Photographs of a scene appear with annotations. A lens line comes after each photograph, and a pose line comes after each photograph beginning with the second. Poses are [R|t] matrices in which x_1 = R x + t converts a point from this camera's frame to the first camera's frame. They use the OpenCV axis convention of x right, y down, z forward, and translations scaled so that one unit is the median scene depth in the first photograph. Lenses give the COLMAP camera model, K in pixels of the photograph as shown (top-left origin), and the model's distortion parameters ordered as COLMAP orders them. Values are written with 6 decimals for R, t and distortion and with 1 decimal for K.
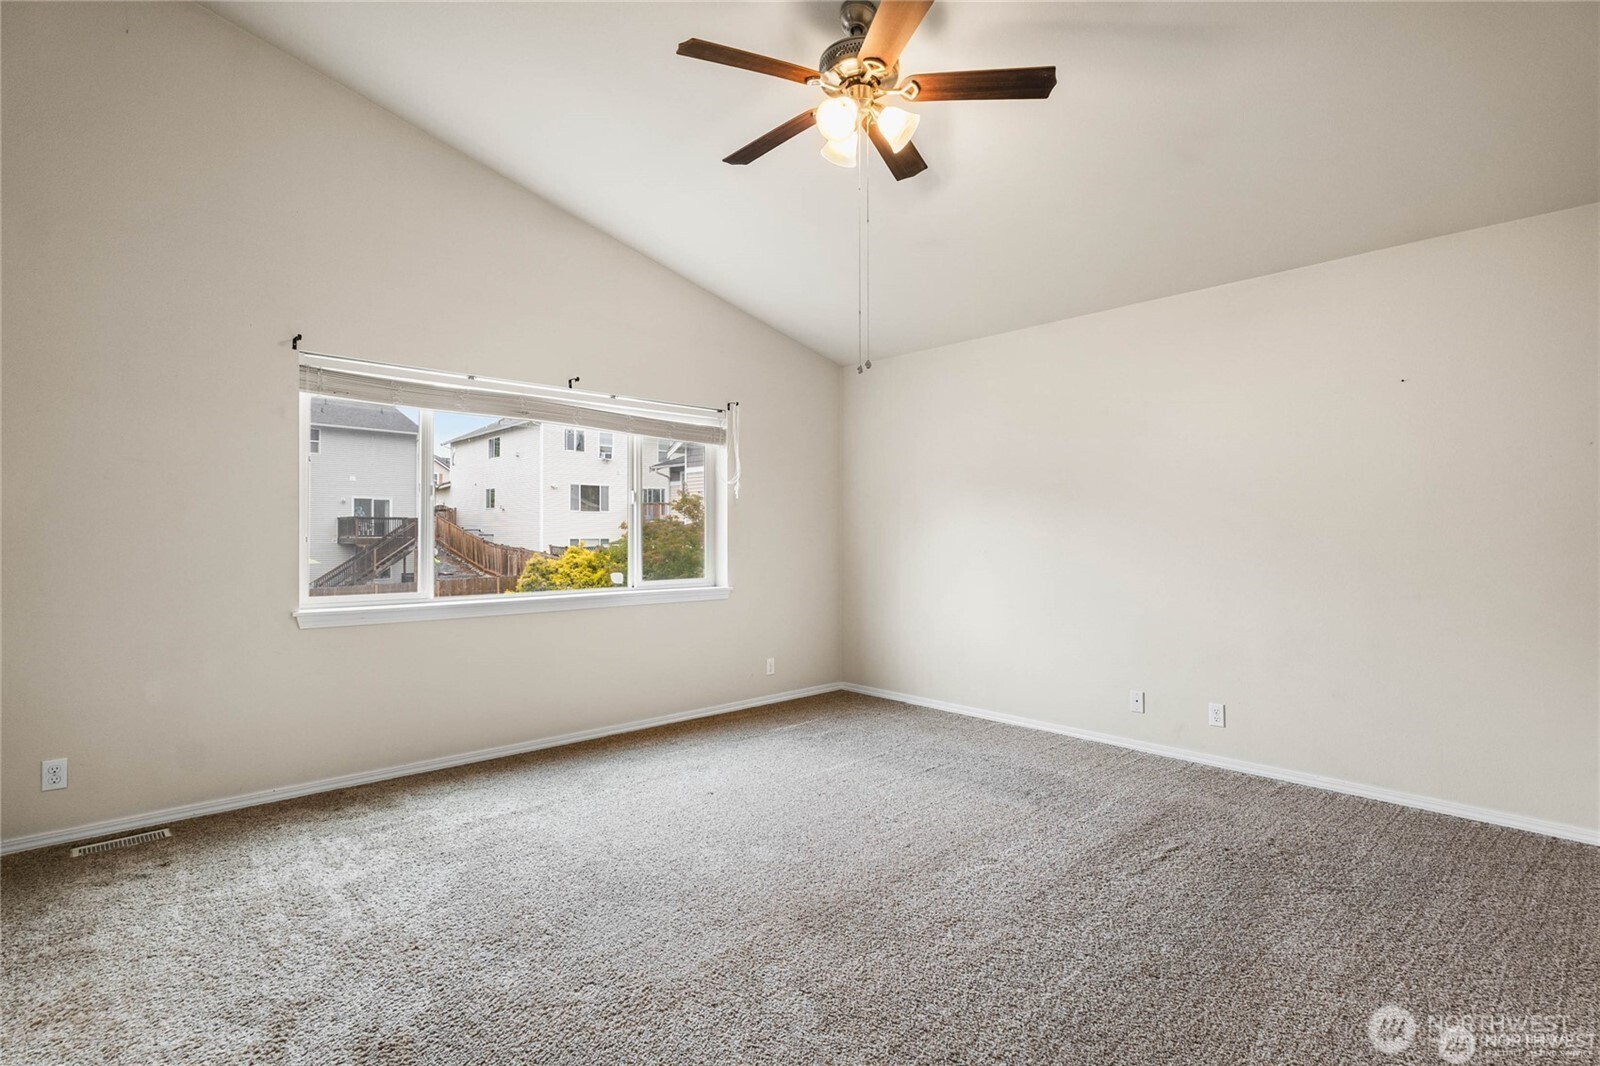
lens RADIAL K [[744.1, 0, 803.0], [0, 744.1, 544.4], [0, 0, 1]] dist [-0.001979, 0.002910]
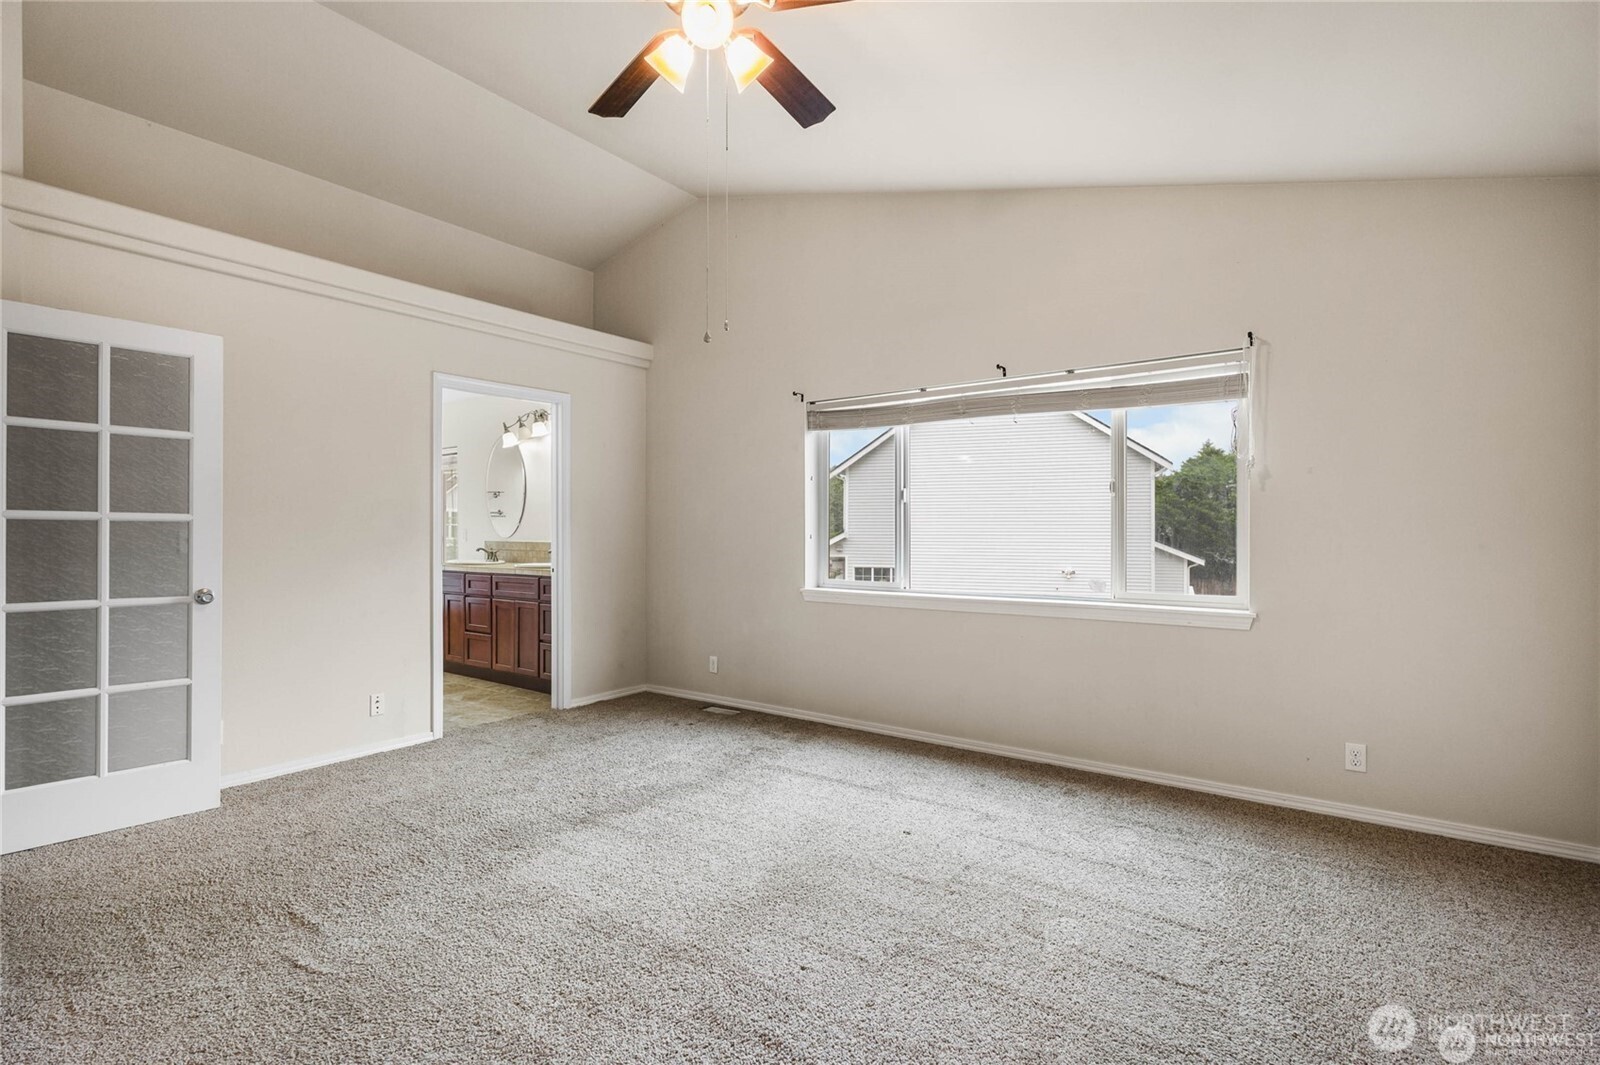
lens RADIAL K [[744.1, 0, 803.3], [0, 744.1, 534.3], [0, 0, 1]] dist [-0.001979, 0.002910]
pose [[0.205764, -0.002390, -0.978599, 0.659388], [-0.015519, 0.999863, -0.005705, -0.001638], [0.978479, 0.016361, 0.205699, 0.671827]]
